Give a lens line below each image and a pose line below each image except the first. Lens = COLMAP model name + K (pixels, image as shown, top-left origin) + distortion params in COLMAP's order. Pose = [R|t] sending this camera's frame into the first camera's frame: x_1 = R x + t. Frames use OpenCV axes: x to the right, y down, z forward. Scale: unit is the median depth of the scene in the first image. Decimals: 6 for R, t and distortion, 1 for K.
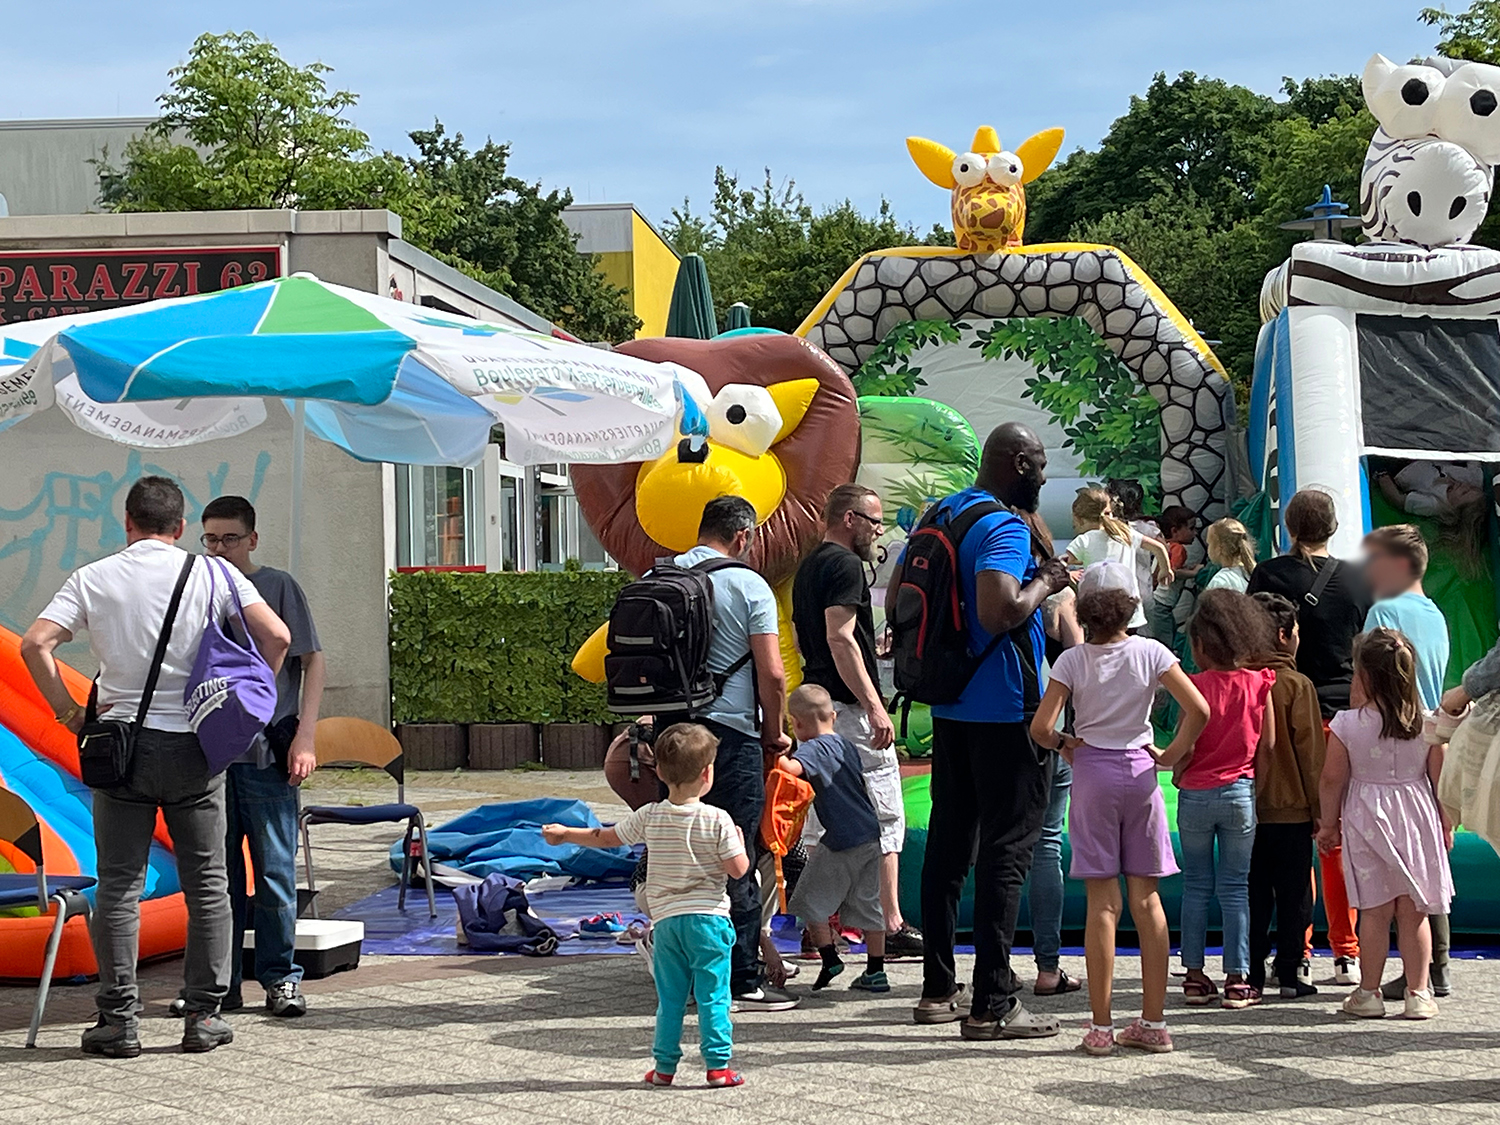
lens RADIAL K [[2881.9, 0, 750.0], [0, 2881.9, 562.5], [0, 0, 1]] dist [1.554236, -0.012094]
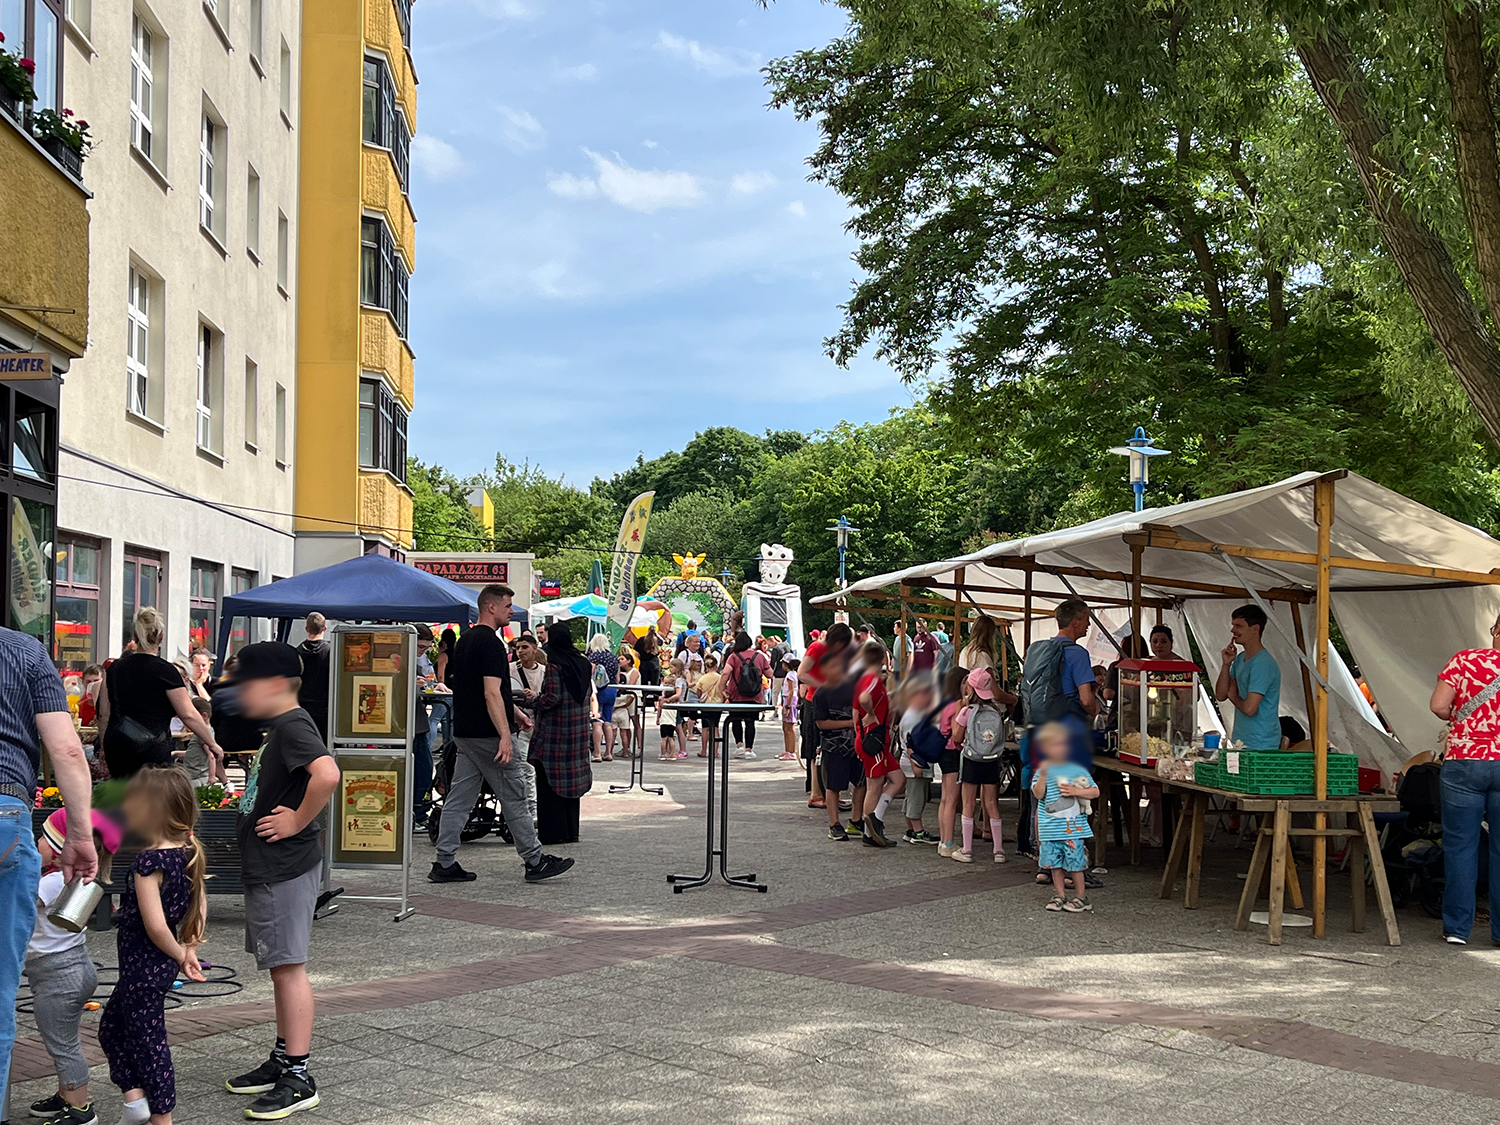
lens RADIAL K [[1741.5, 0, 750.0], [0, 1741.5, 562.5], [0, 0, 1]] dist [-0.001416, -0.001179]
pose [[0.985237, 0.054224, 0.162381, -0.264995], [-0.045182, 0.997243, -0.058867, 0.027842], [-0.165125, 0.050661, 0.984971, -1.684246]]
